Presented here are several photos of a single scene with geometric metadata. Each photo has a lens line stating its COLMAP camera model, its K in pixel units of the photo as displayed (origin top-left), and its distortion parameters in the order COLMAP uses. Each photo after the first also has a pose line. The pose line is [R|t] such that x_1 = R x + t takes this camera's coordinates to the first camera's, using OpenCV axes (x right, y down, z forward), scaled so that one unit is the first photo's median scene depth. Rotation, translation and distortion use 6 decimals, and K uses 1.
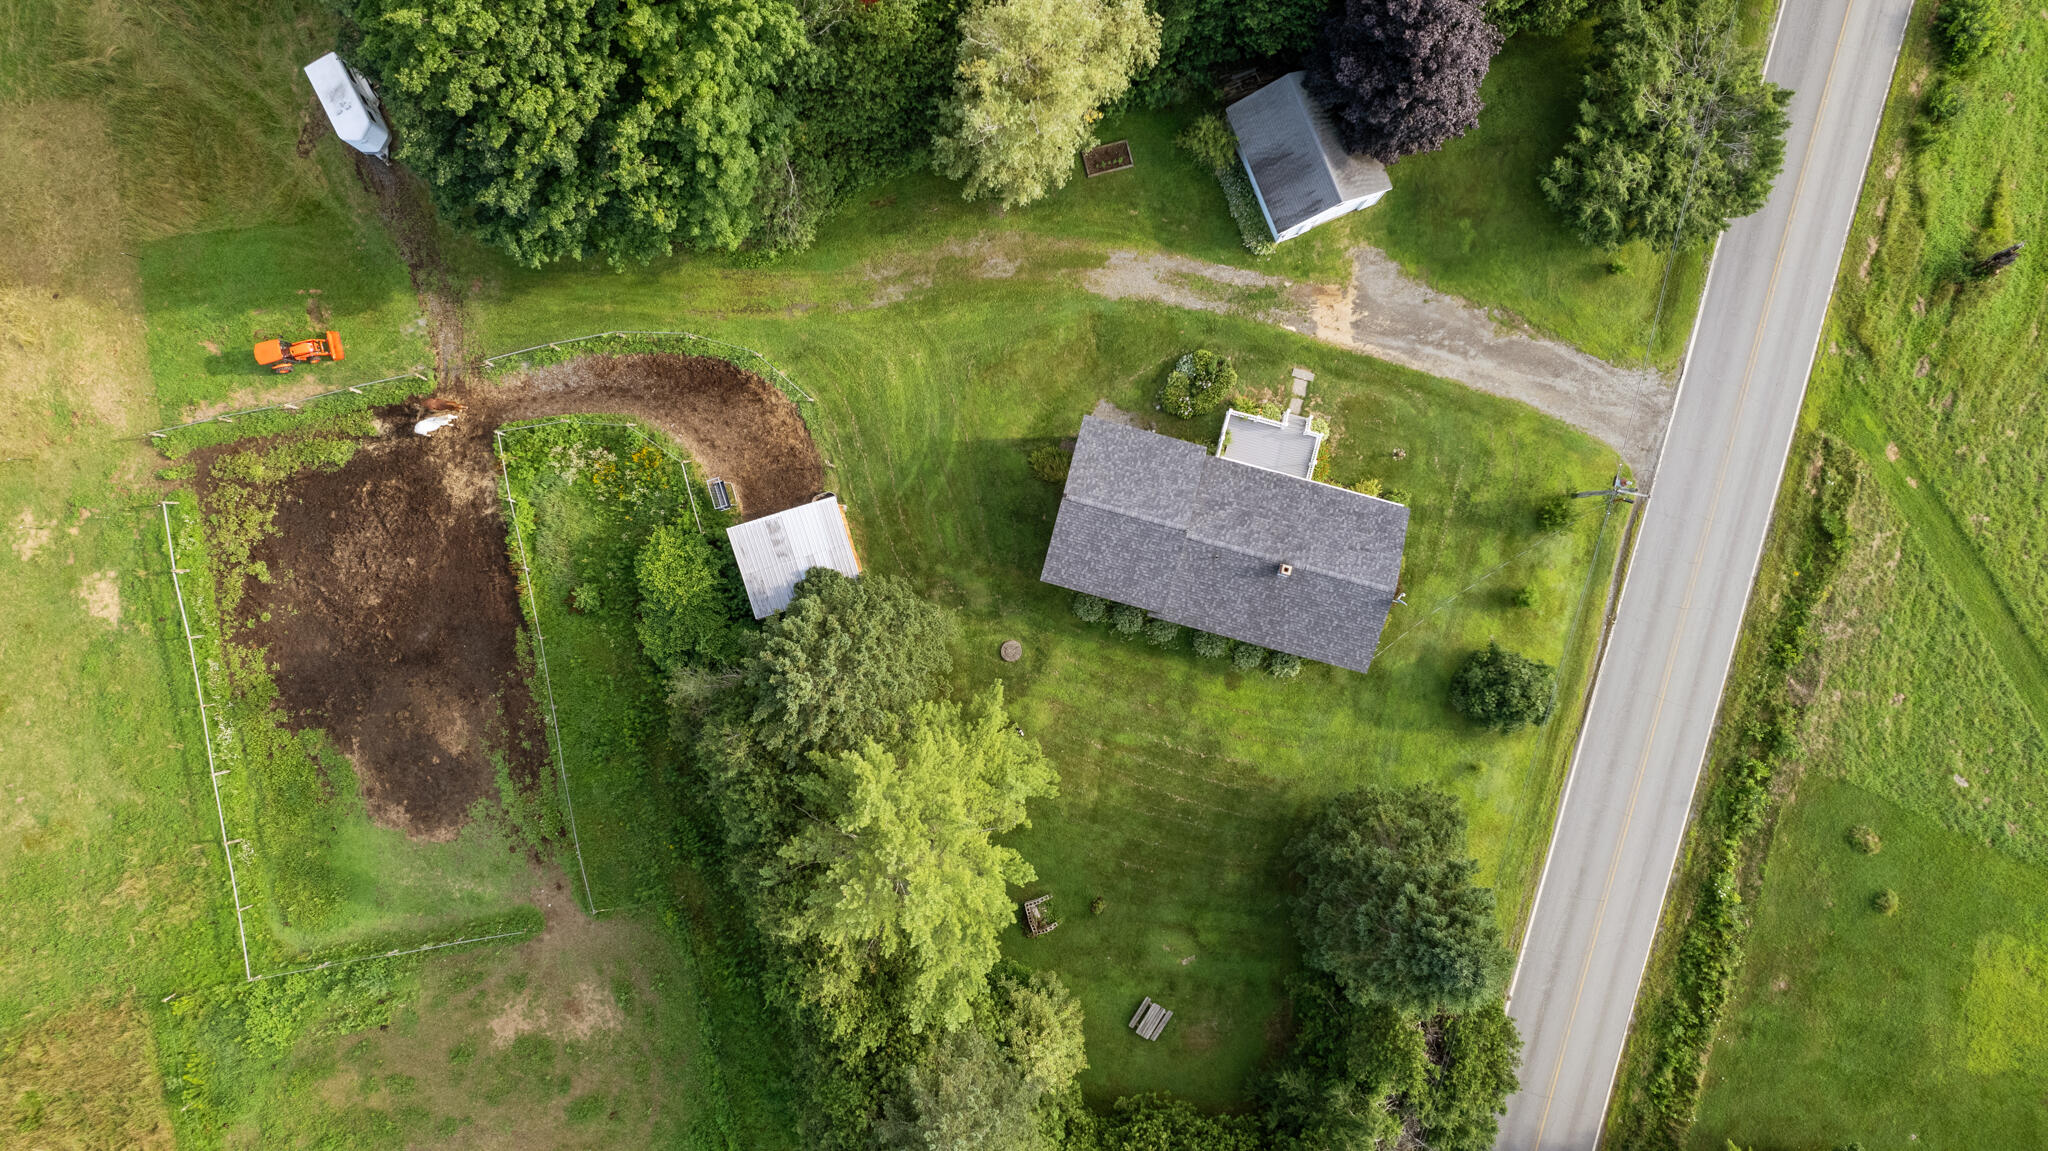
lens RADIAL K [[1308.5, 0, 1032.7], [0, 1308.5, 576.1], [0, 0, 1]] dist [-0.064705, 0.051636]
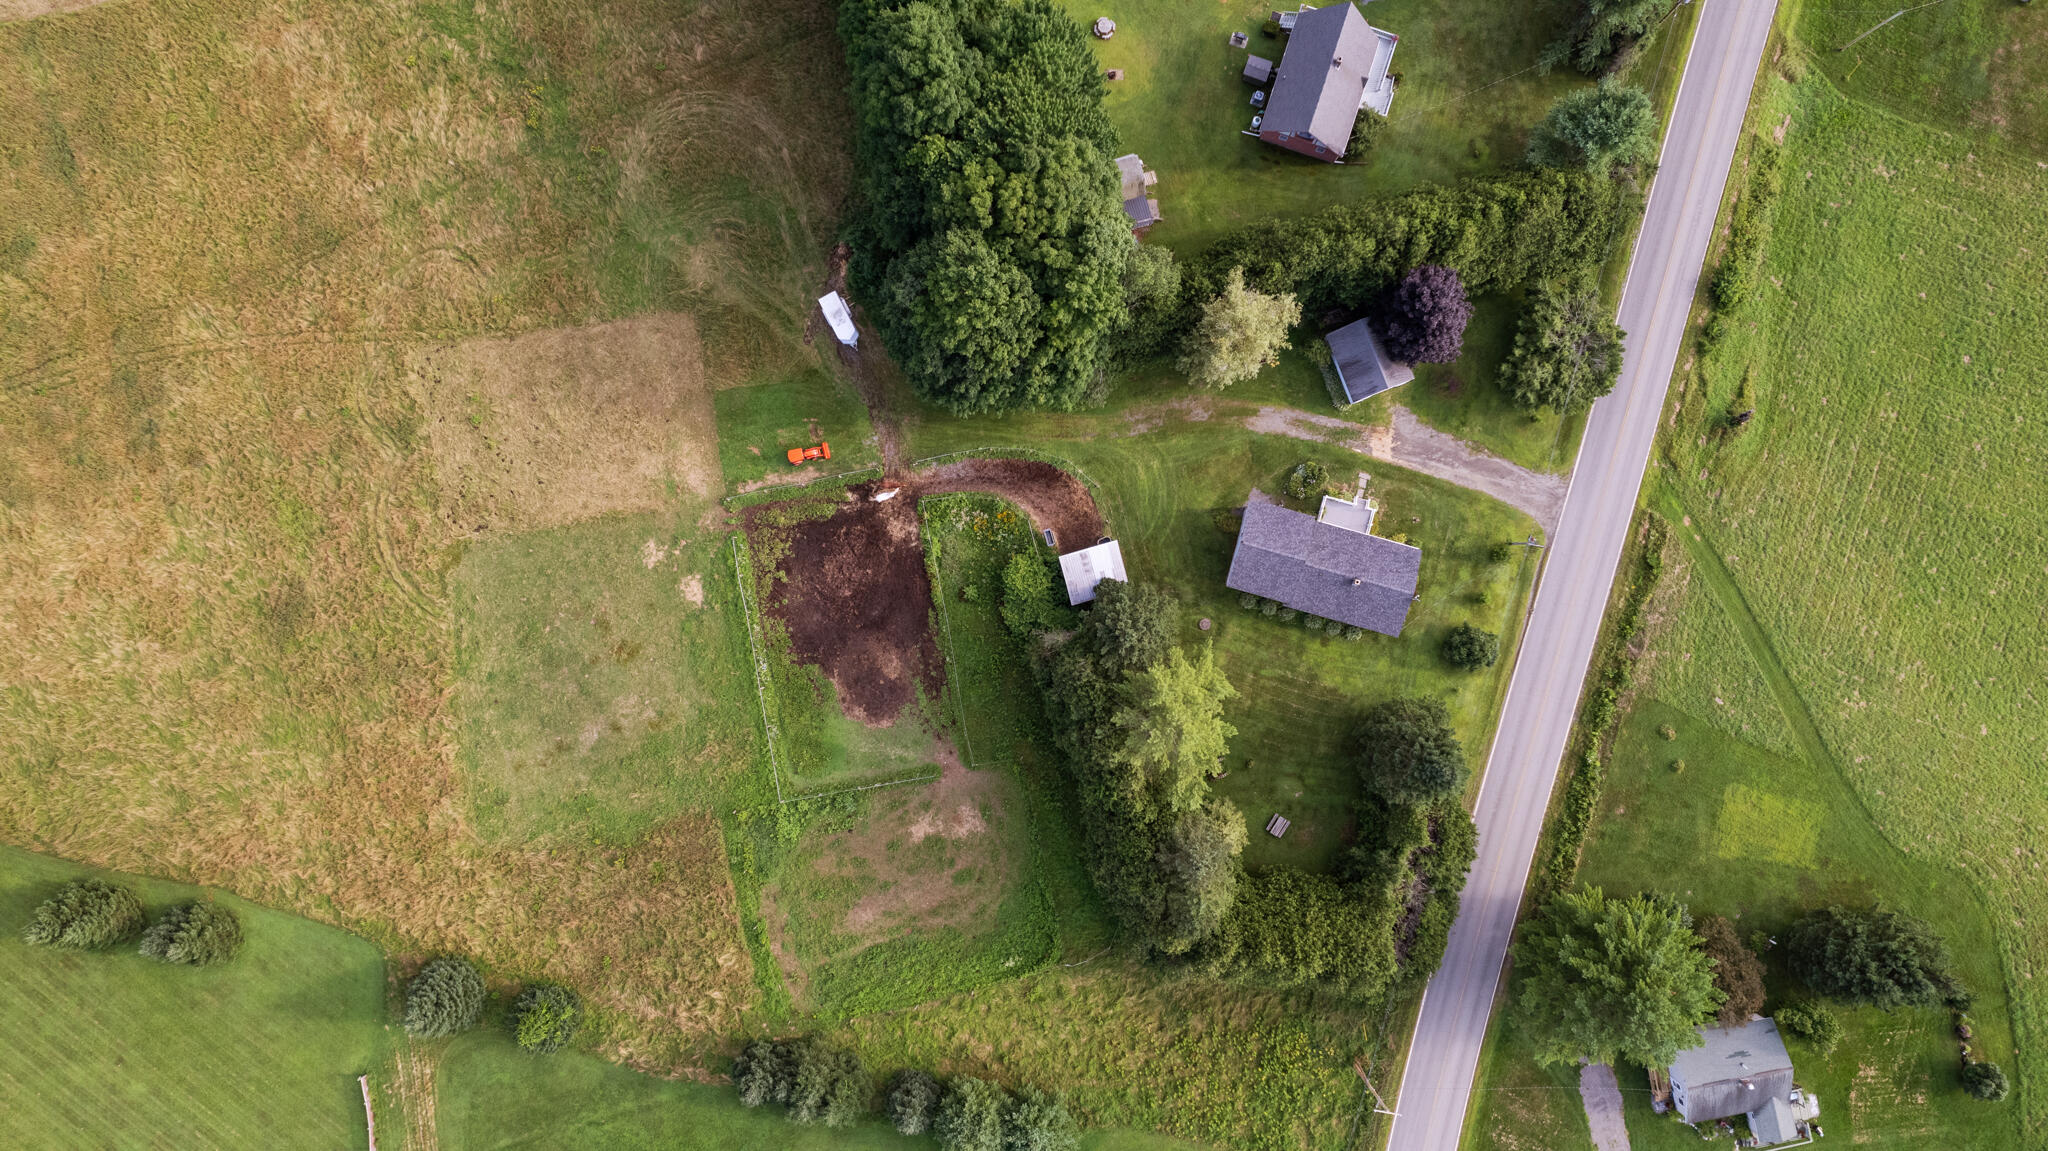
lens RADIAL K [[1308.5, 0, 1032.7], [0, 1308.5, 576.1], [0, 0, 1]] dist [-0.064705, 0.051636]
pose [[0.999934, 0.011439, -0.001118, -0.257794], [-0.011443, 0.999924, -0.004477, 0.000434], [0.001067, 0.004490, 0.999989, -0.841407]]
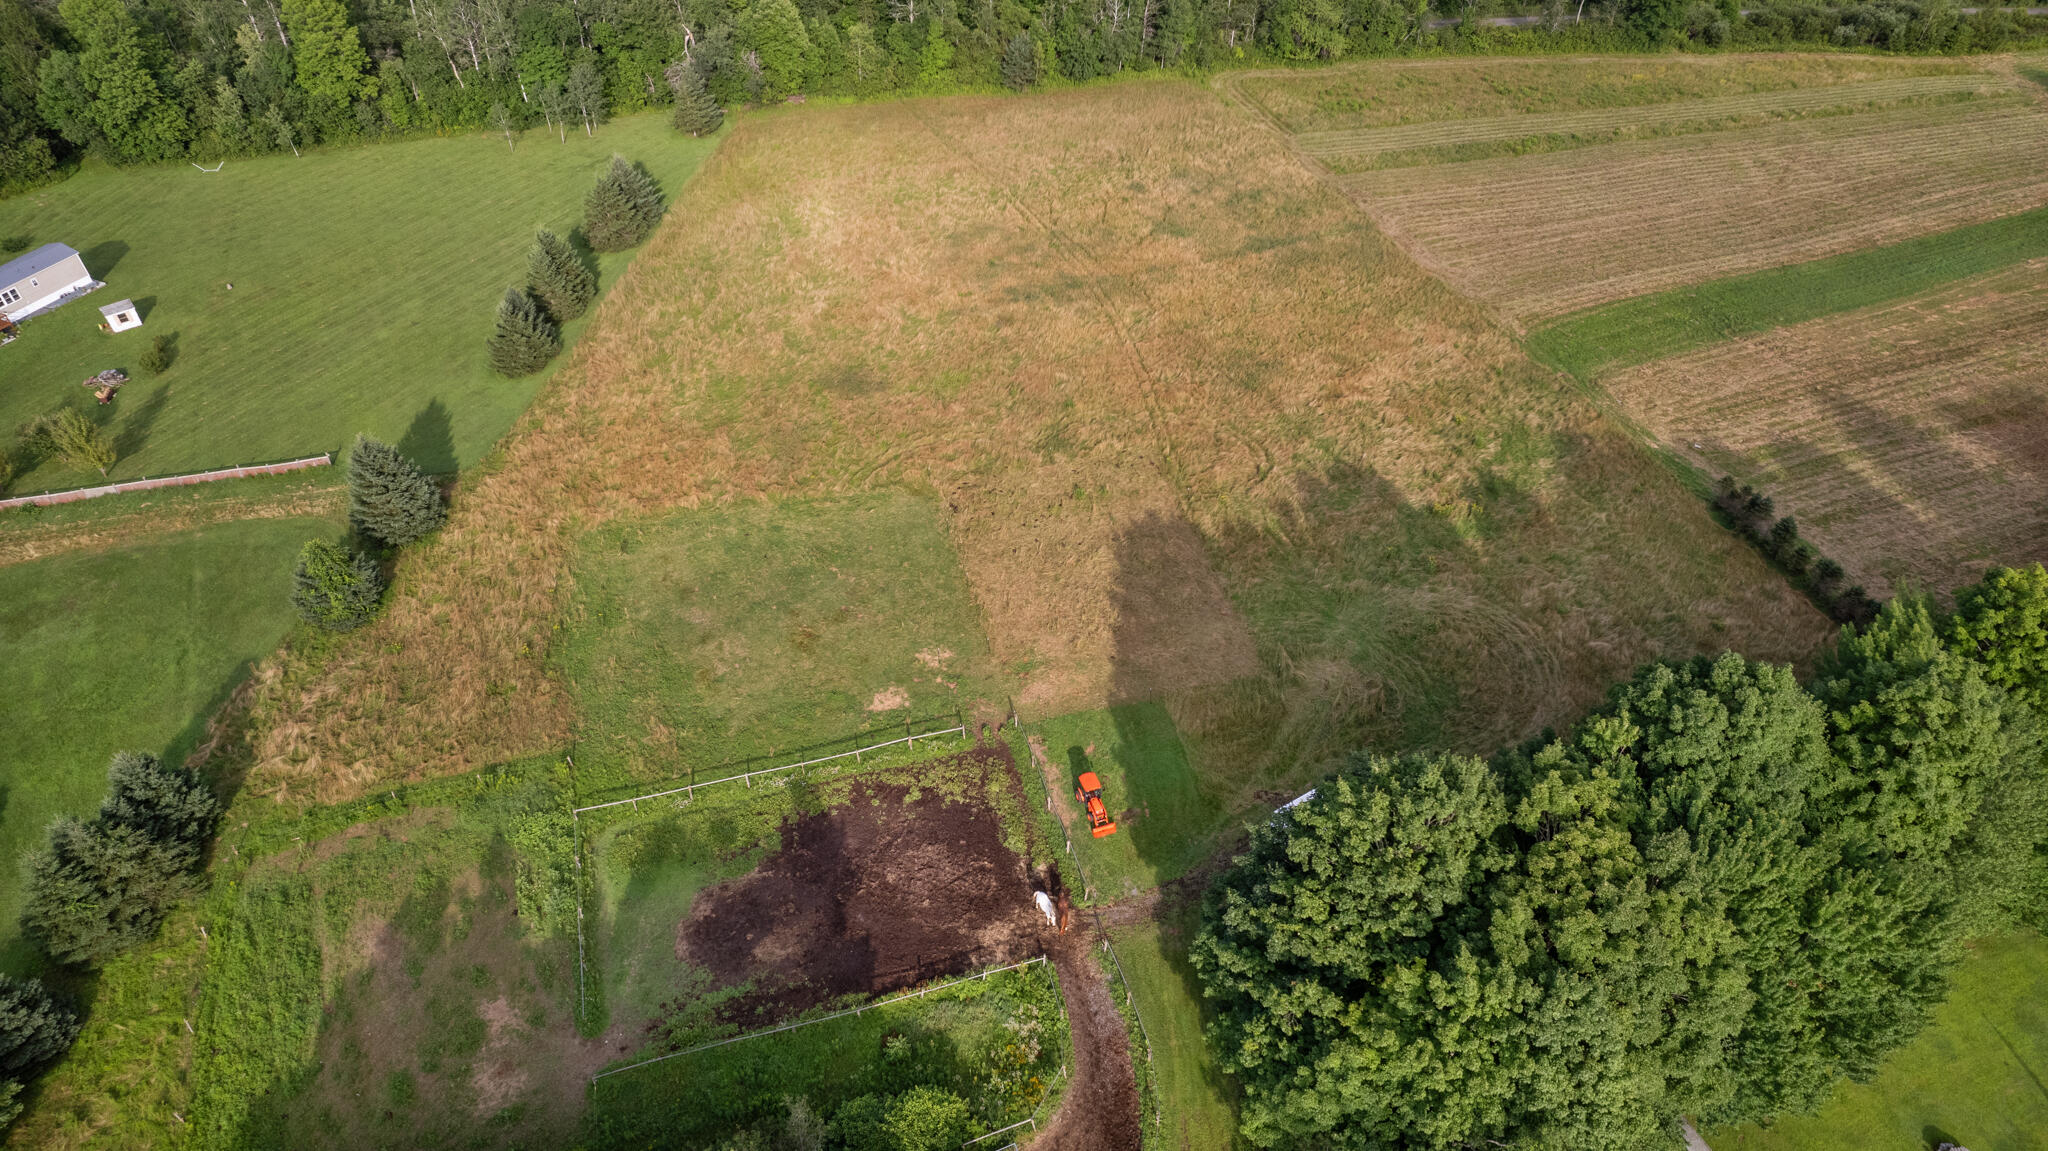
lens RADIAL K [[1311.9, 0, 1035.2], [0, 1311.9, 568.6], [0, 0, 1]] dist [-0.048219, -0.000663]
pose [[0.100191, 0.679710, -0.726606, 0.173146], [-0.994956, 0.072104, -0.069743, -0.049732], [0.004986, 0.729928, 0.683505, -0.005971]]
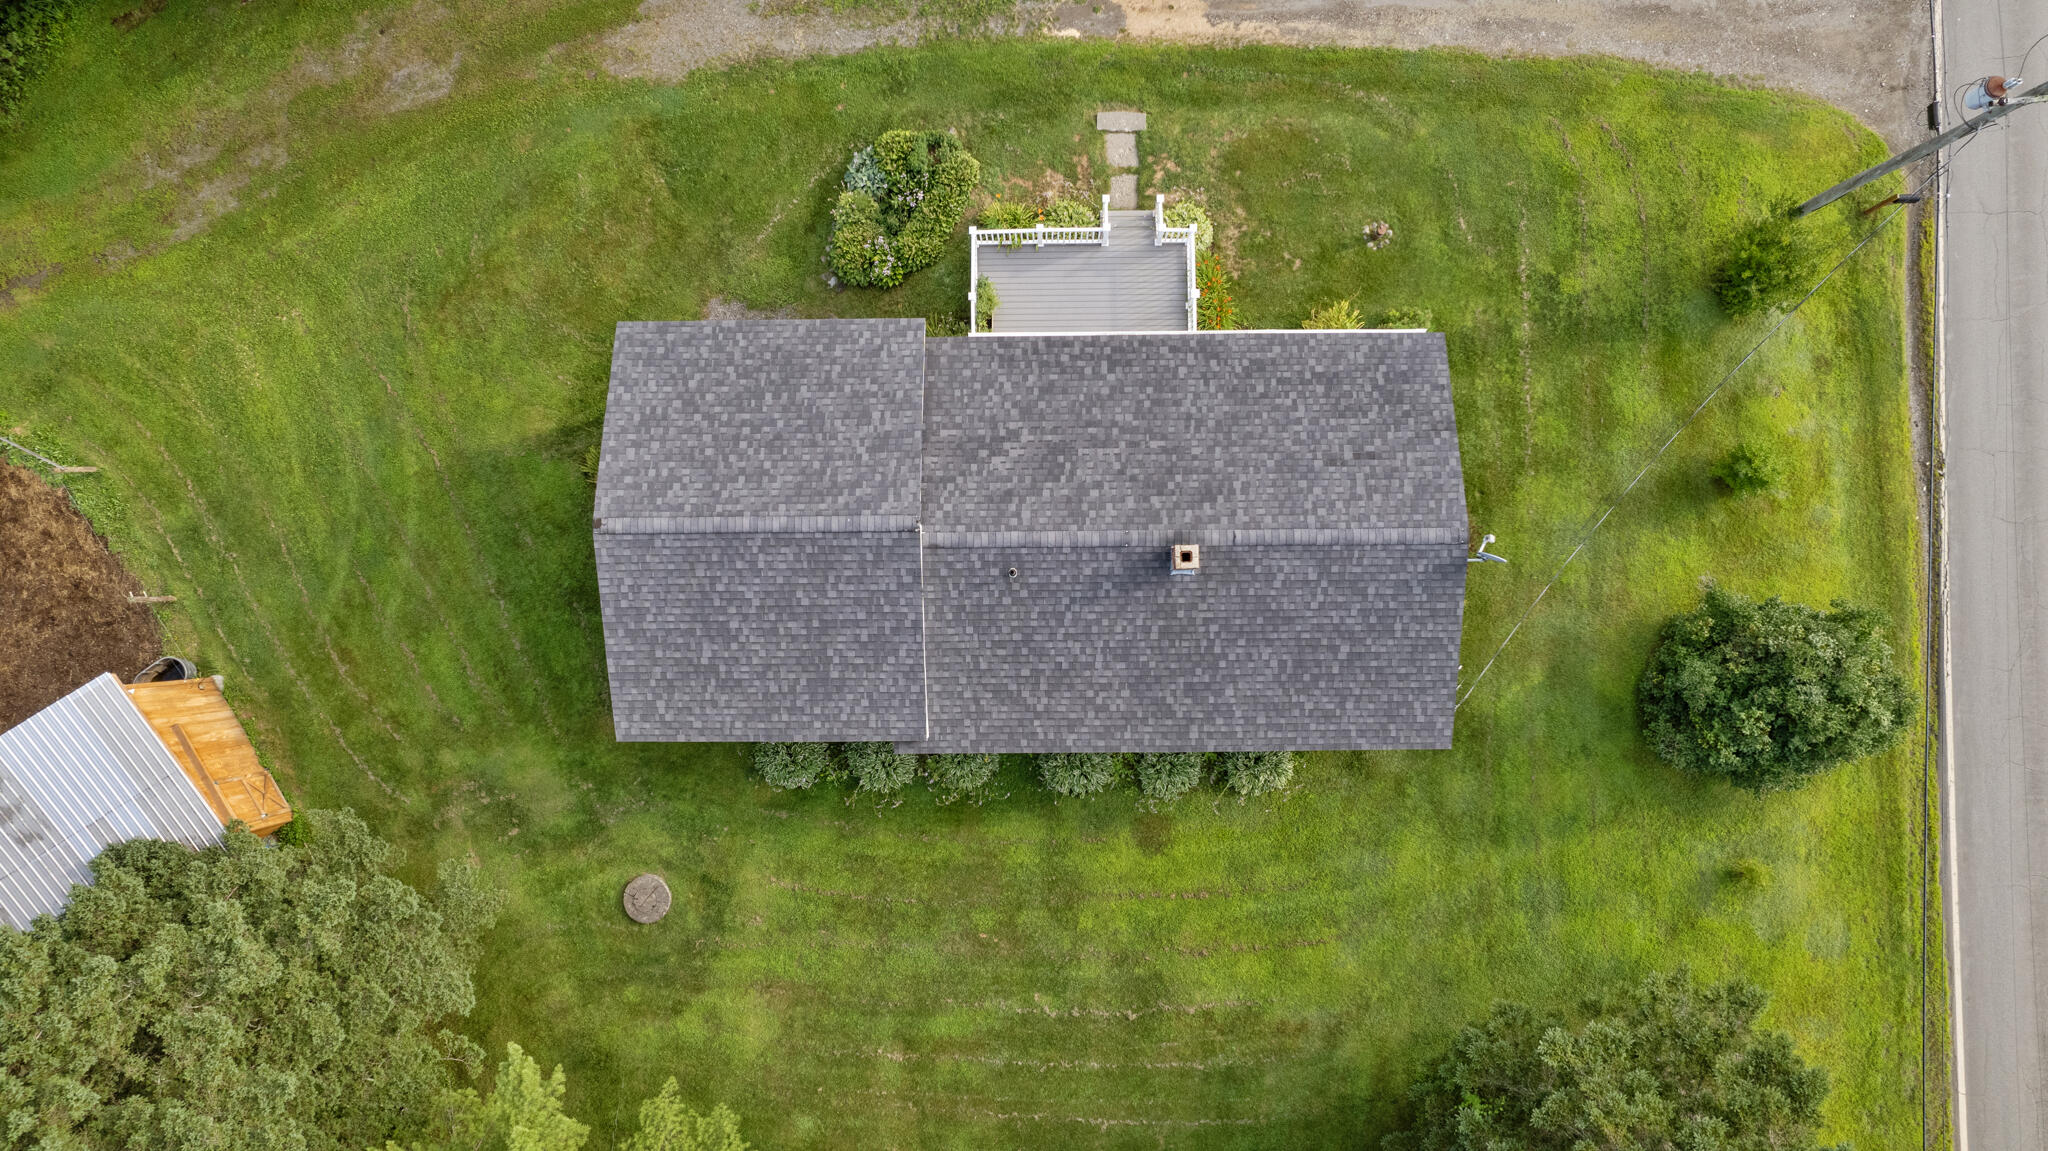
lens RADIAL K [[1308.5, 0, 1032.7], [0, 1308.5, 576.1], [0, 0, 1]] dist [-0.064705, 0.051636]
pose [[0.964313, -0.264585, 0.009770, 0.132701], [0.264761, 0.963850, -0.029914, 0.000229], [-0.001502, 0.031433, 0.999505, 0.560485]]
